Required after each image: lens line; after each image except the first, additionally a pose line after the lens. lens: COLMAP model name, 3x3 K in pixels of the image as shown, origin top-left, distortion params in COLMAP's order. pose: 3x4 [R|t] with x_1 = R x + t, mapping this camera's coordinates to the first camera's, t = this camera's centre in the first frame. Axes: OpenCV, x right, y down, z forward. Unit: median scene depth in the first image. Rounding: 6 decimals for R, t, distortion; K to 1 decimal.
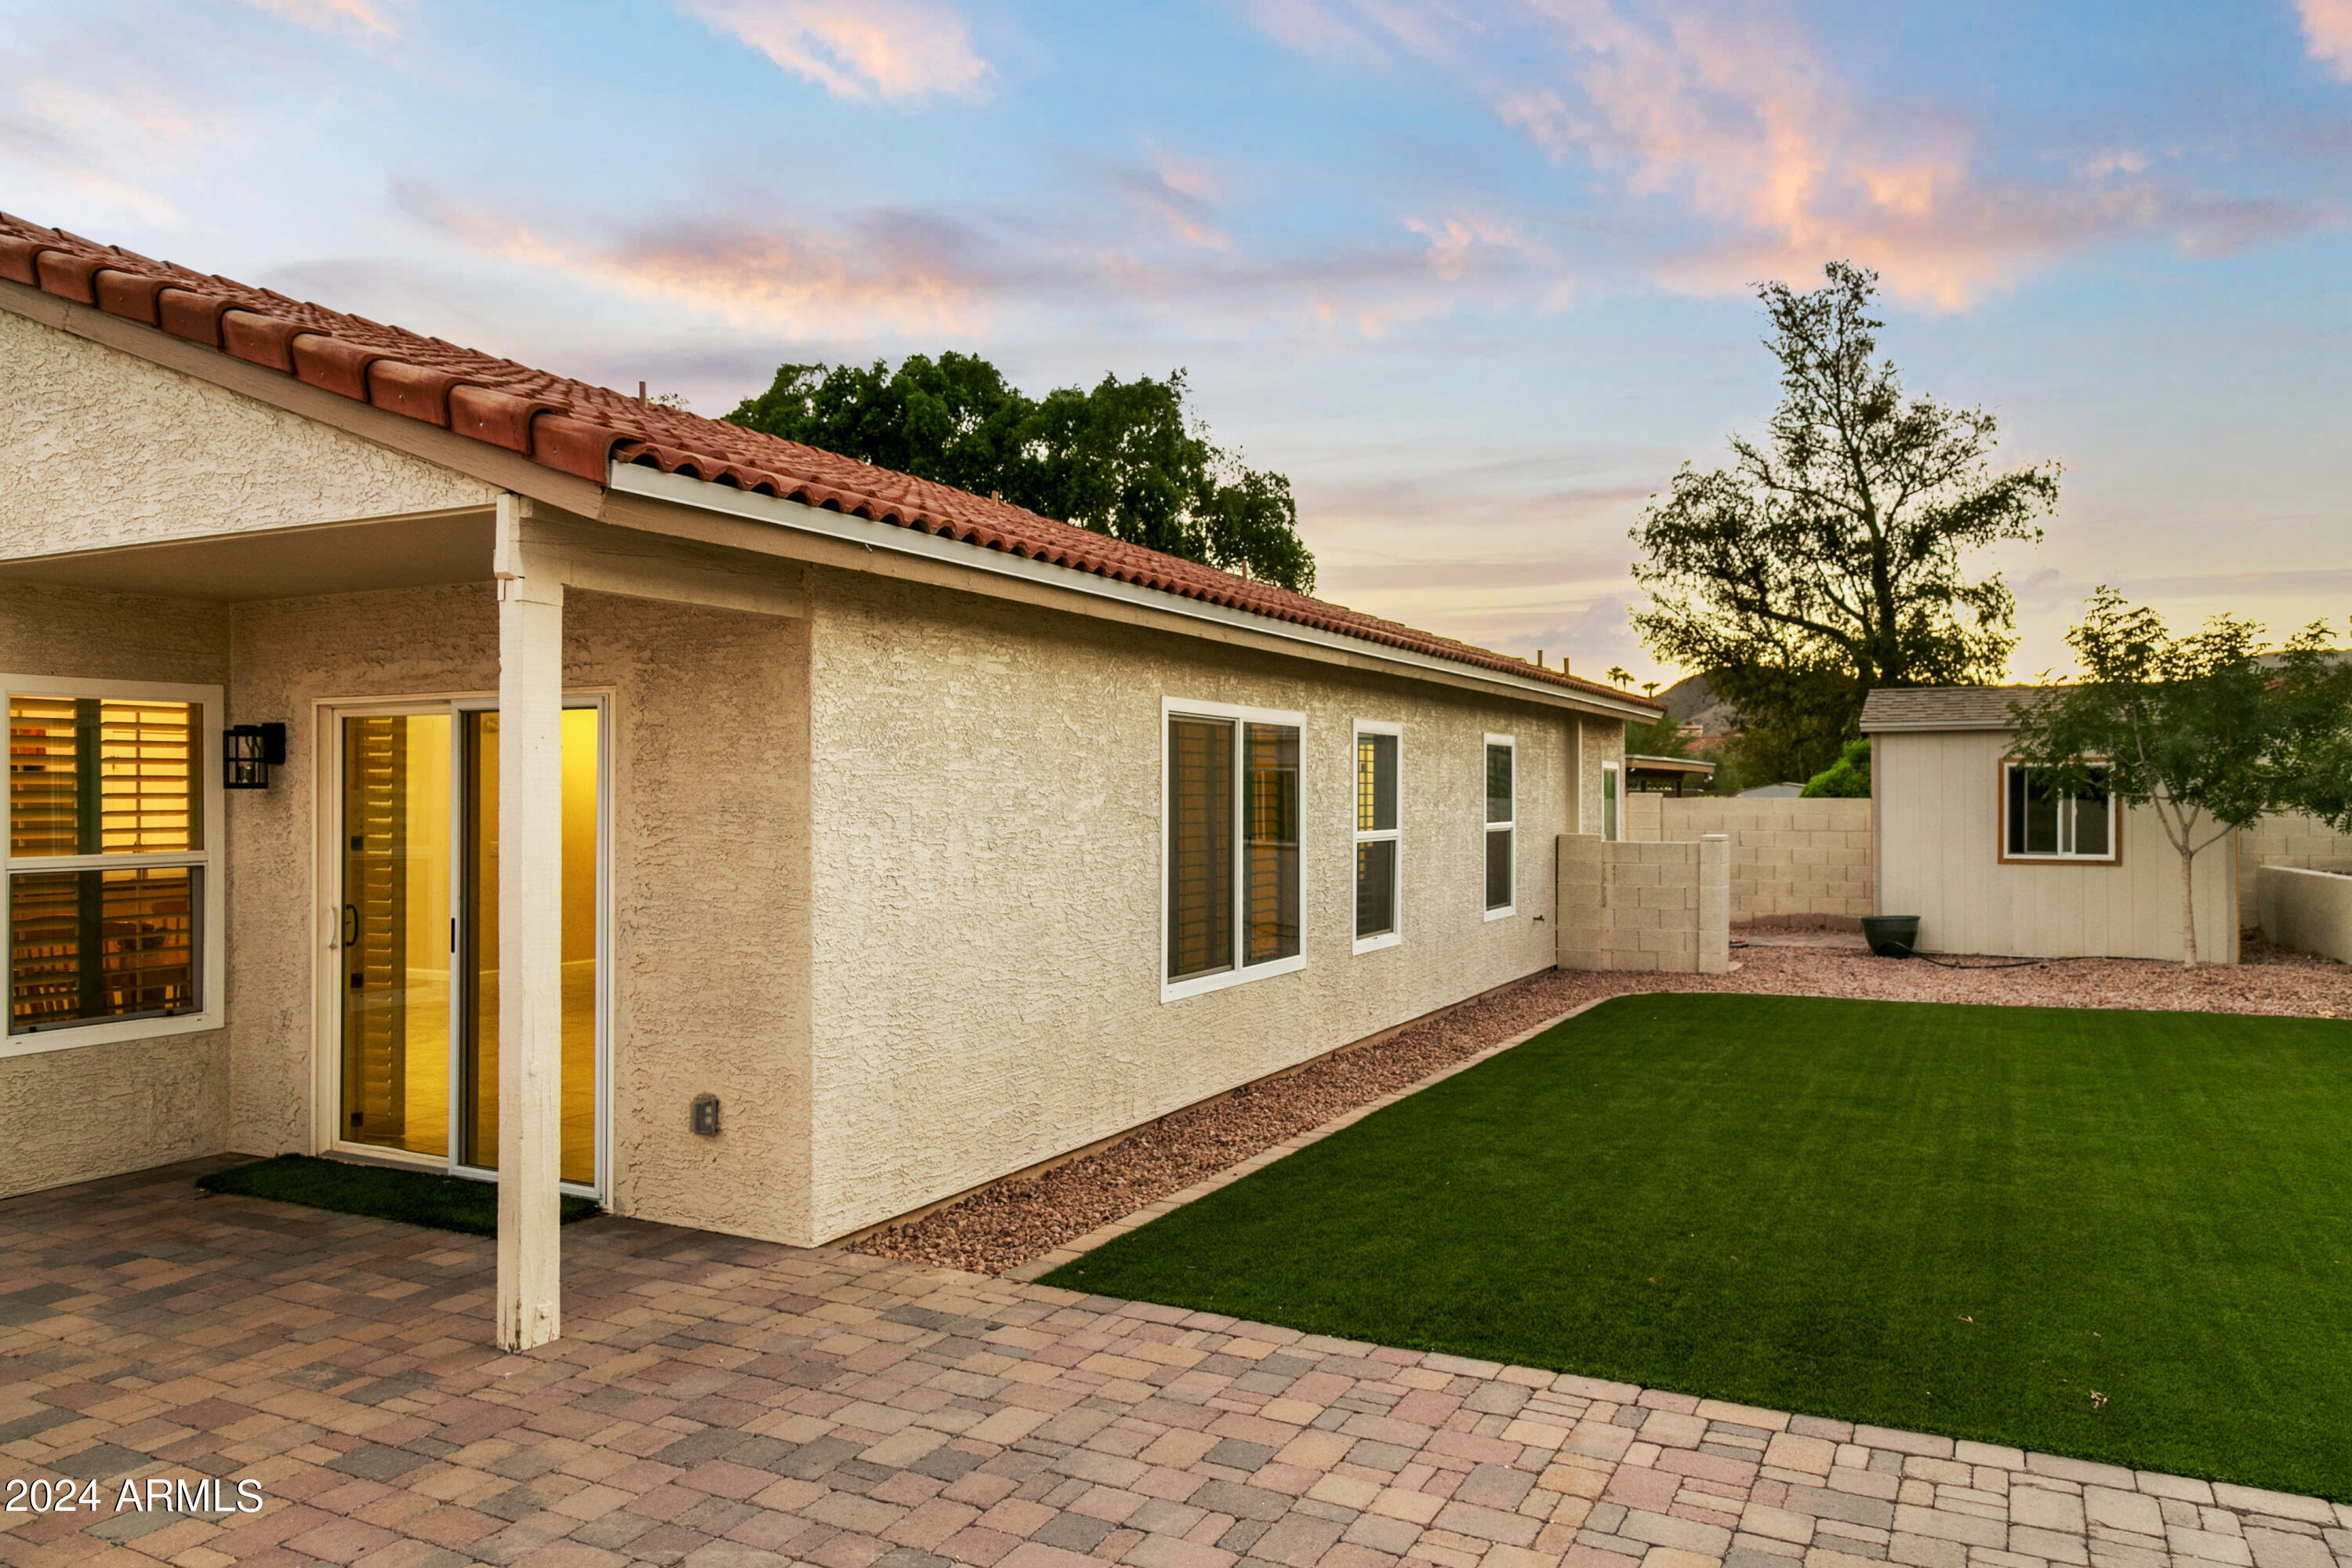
lens RADIAL K [[1586.3, 0, 1172.9], [0, 1586.3, 795.0], [0, 0, 1]] dist [0.017127, -0.007277]
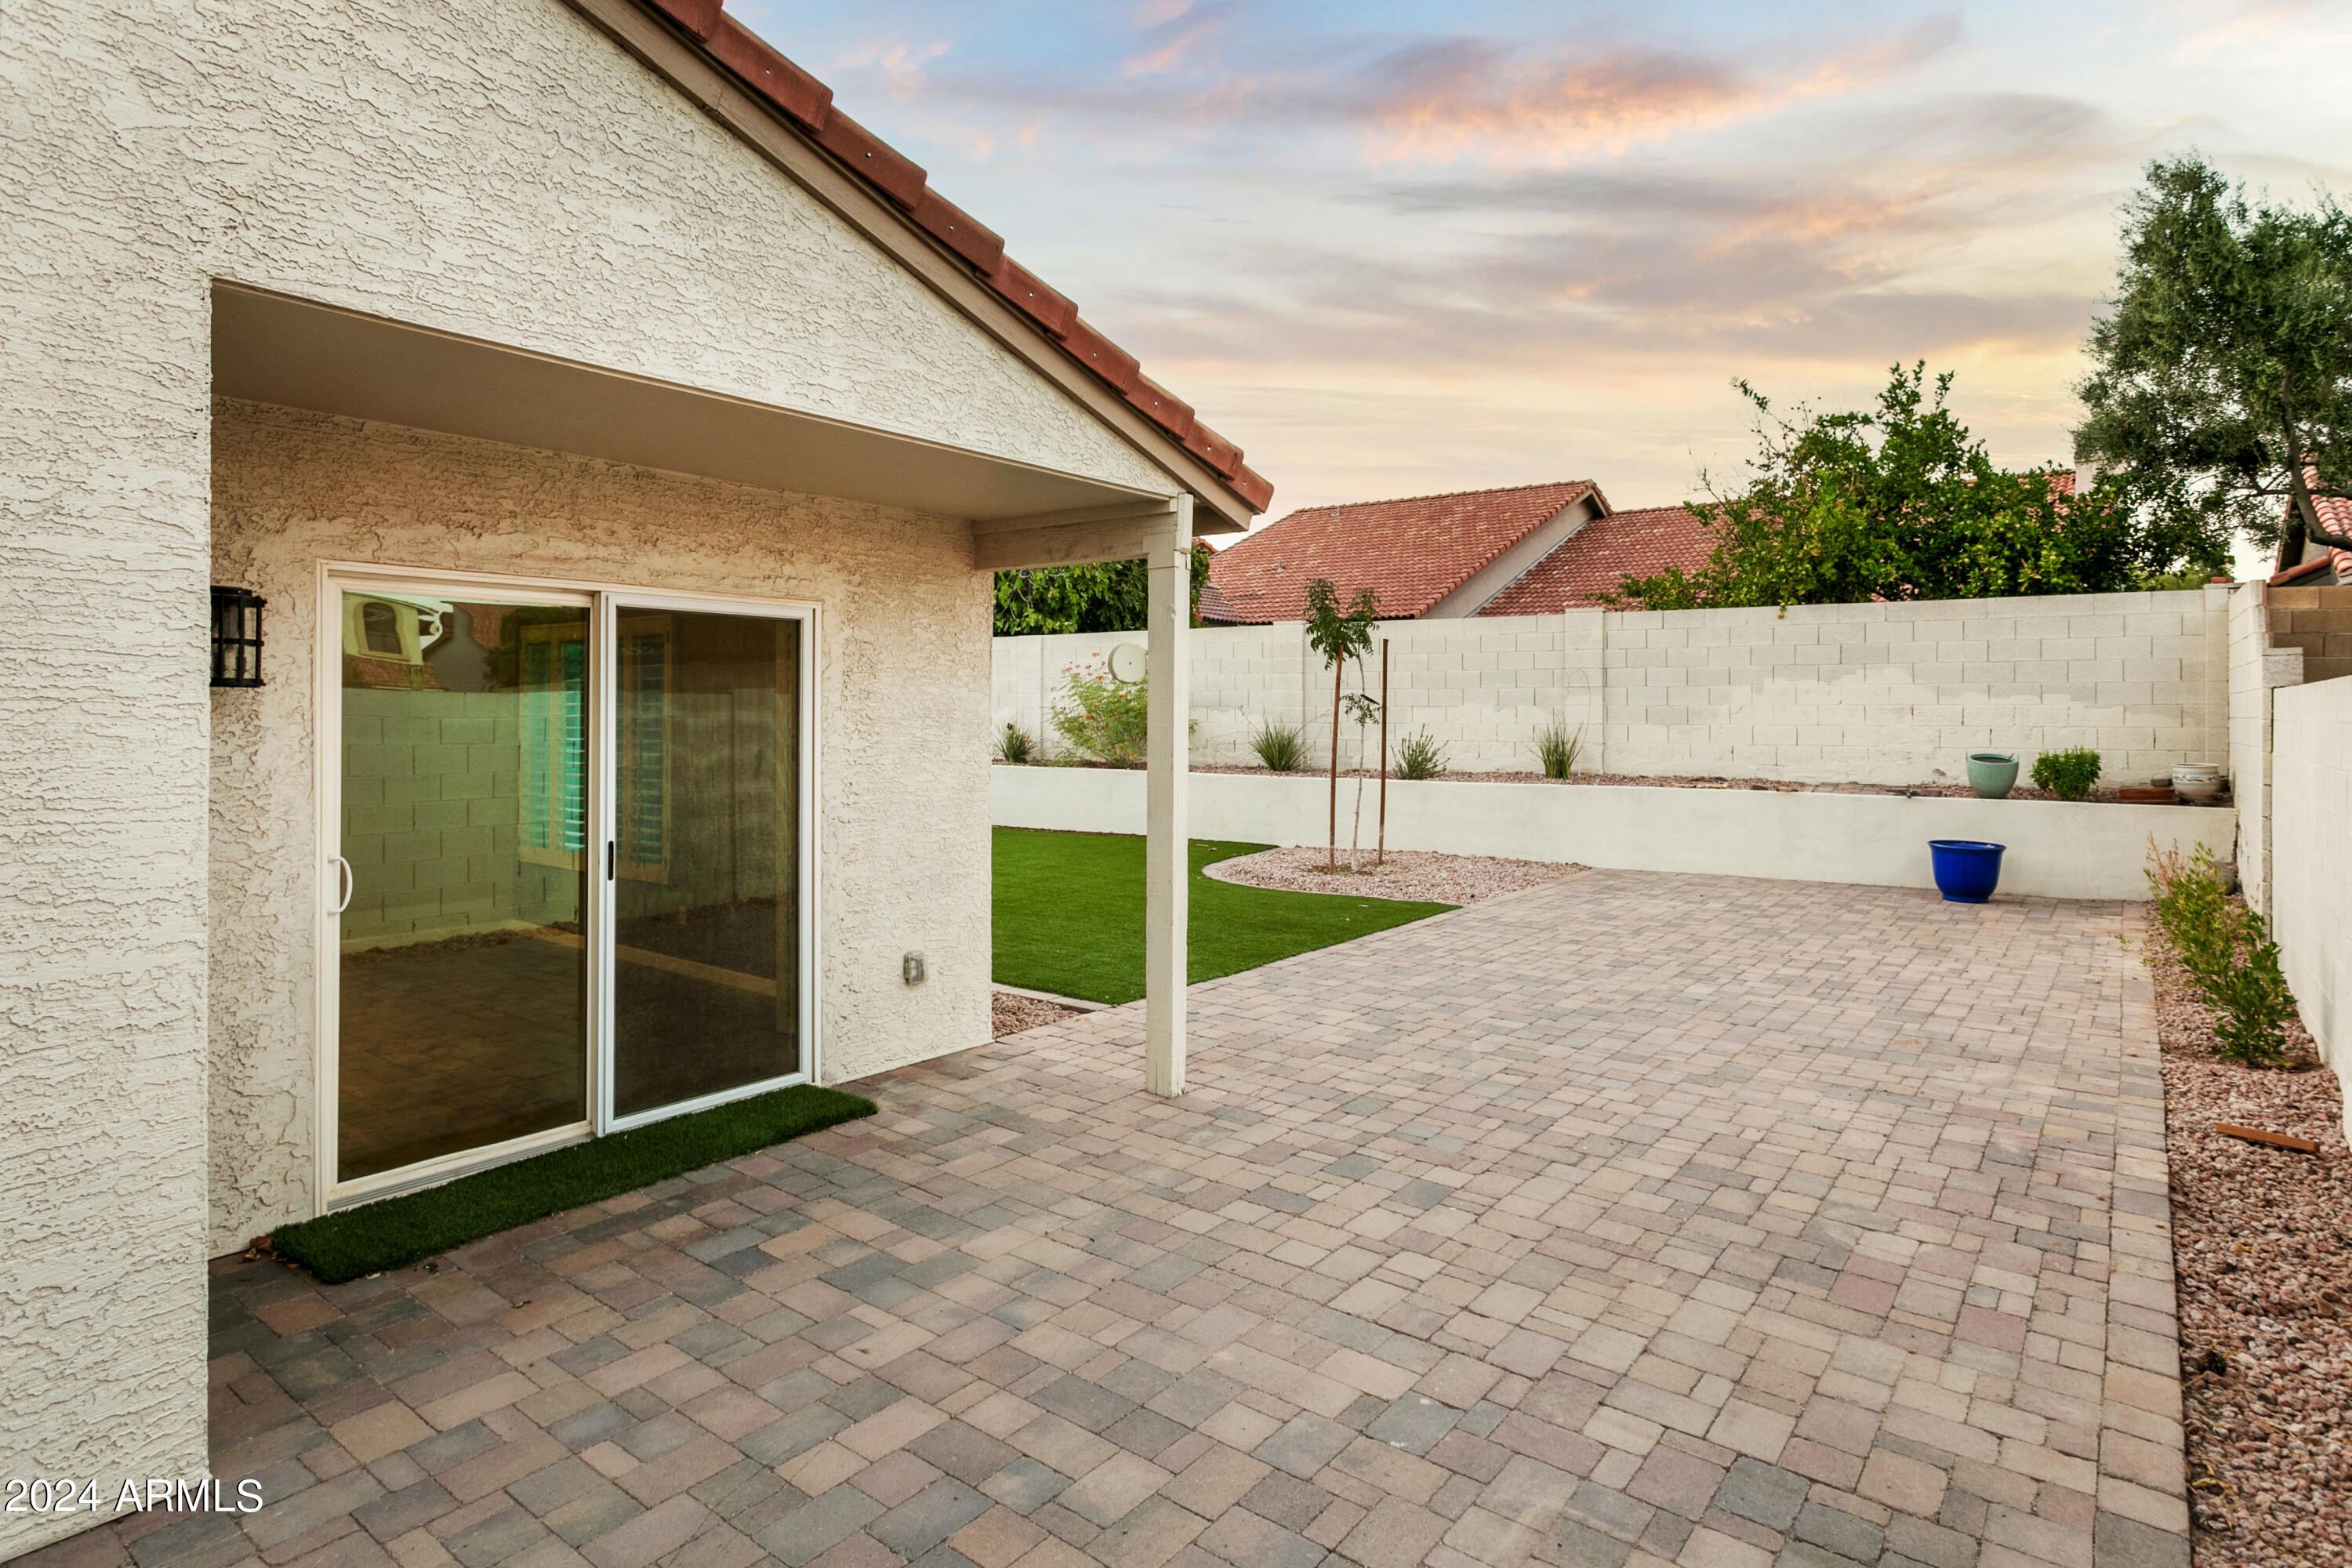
lens RADIAL K [[1266.5, 0, 1180.7], [0, 1266.5, 706.5], [0, 0, 1]] dist [-0.000649, 0.000007]
pose [[0.175072, 0.003788, 0.984548, -1.129438], [-0.004923, 0.999983, -0.002972, 0.003814], [-0.984543, -0.004327, 0.175087, 0.591030]]
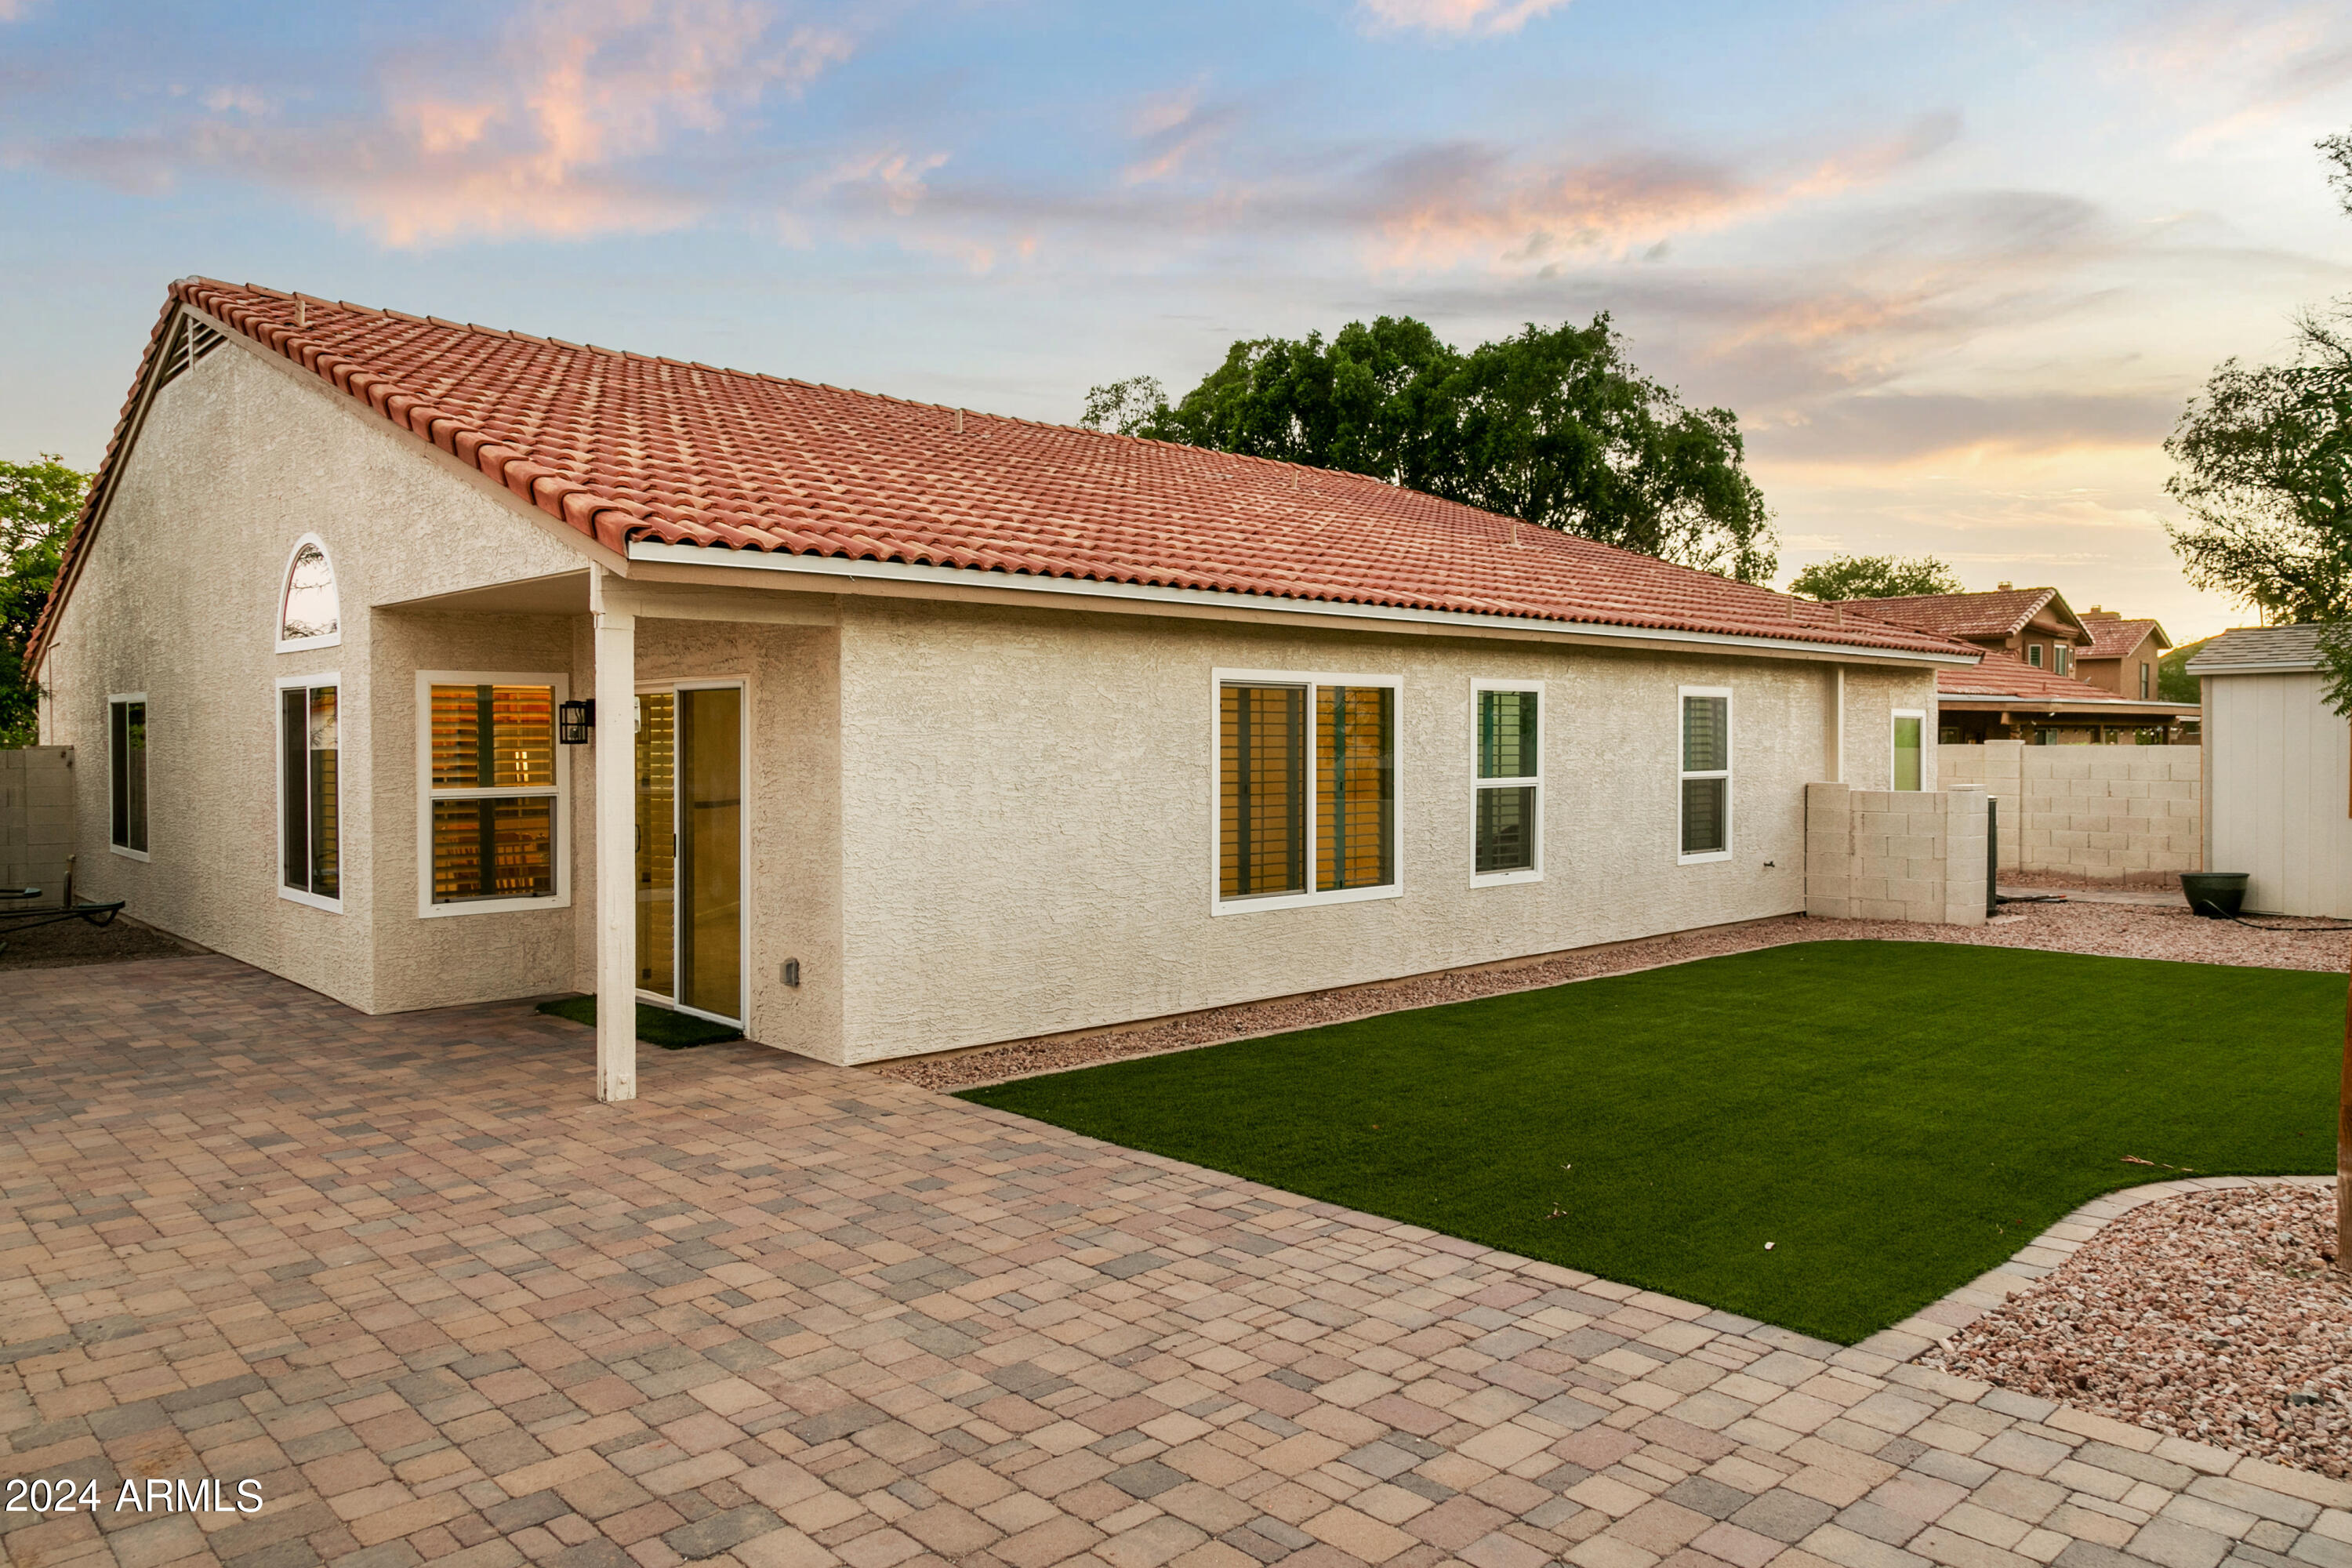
lens RADIAL K [[1587.6, 0, 1172.4], [0, 1587.6, 768.2], [0, 0, 1]] dist [0.028128, -0.016812]
pose [[0.941961, 0.004551, -0.335691, 0.478674], [0.001579, 0.999837, 0.017985, -0.008002], [0.335718, -0.017471, 0.941800, -0.220096]]
